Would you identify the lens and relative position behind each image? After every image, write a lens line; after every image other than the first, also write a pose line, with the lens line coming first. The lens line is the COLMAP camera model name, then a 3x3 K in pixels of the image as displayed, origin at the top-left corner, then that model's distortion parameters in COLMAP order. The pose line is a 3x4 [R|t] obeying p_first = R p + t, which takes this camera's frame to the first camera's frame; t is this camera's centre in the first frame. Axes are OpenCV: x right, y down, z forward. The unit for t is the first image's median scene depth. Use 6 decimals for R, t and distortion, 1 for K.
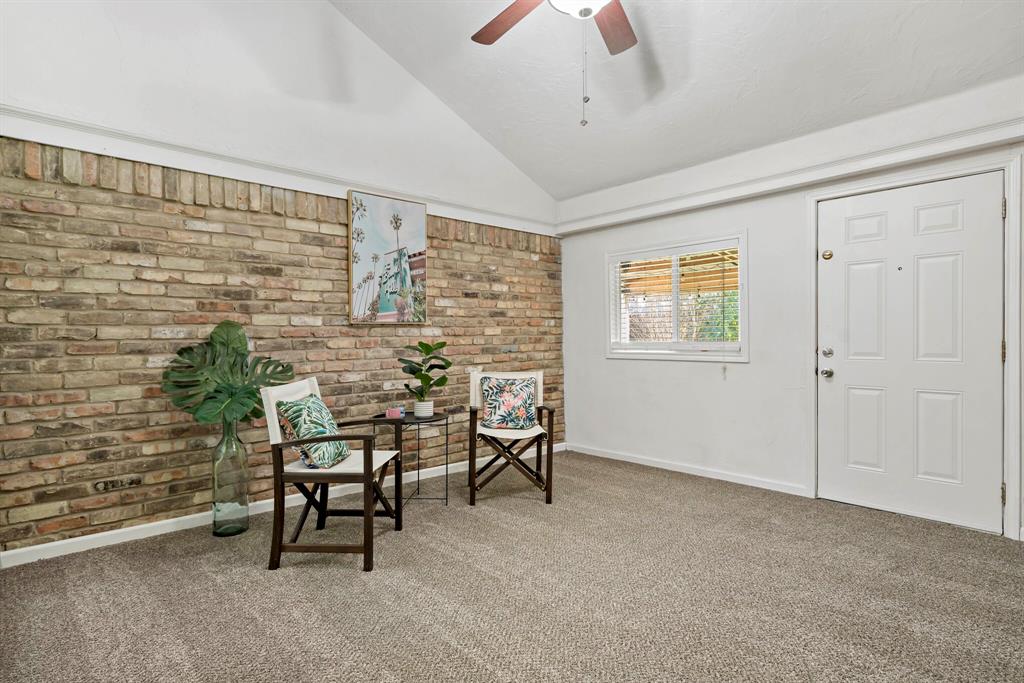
lens RADIAL K [[478.9, 0, 512.0], [0, 478.9, 341.5], [0, 0, 1]] dist [-0.002078, 0.000302]
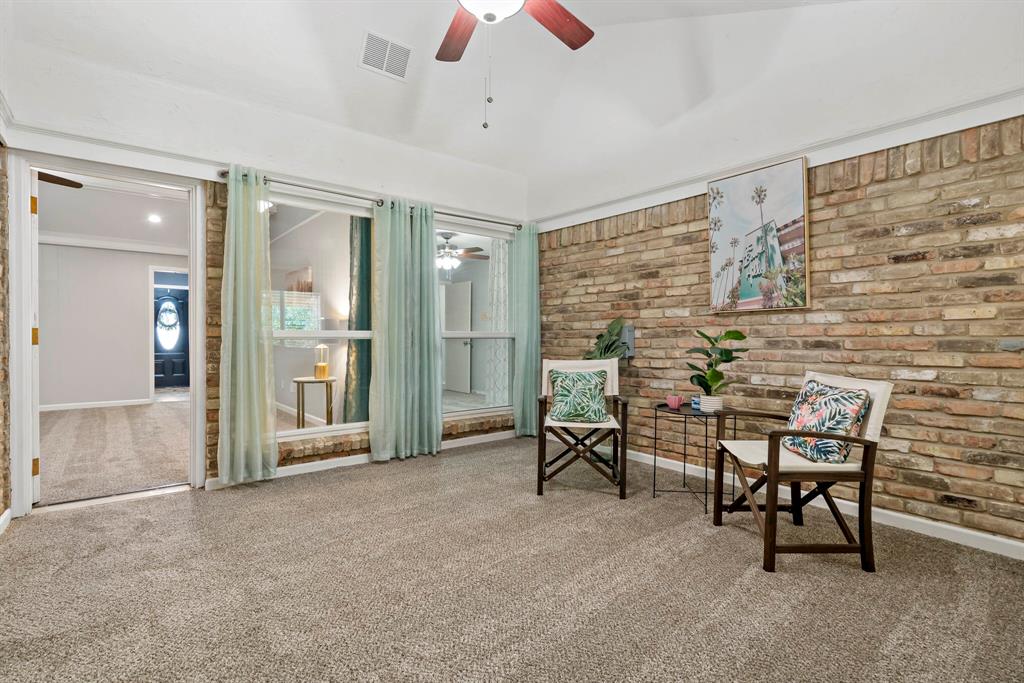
lens RADIAL K [[478.9, 0, 512.0], [0, 478.9, 341.5], [0, 0, 1]] dist [-0.002078, 0.000302]
pose [[-0.017951, 0.021680, -0.999604, 0.673642], [-0.001840, 0.999762, 0.021716, 0.001875], [0.999837, 0.002229, -0.017907, 0.576923]]
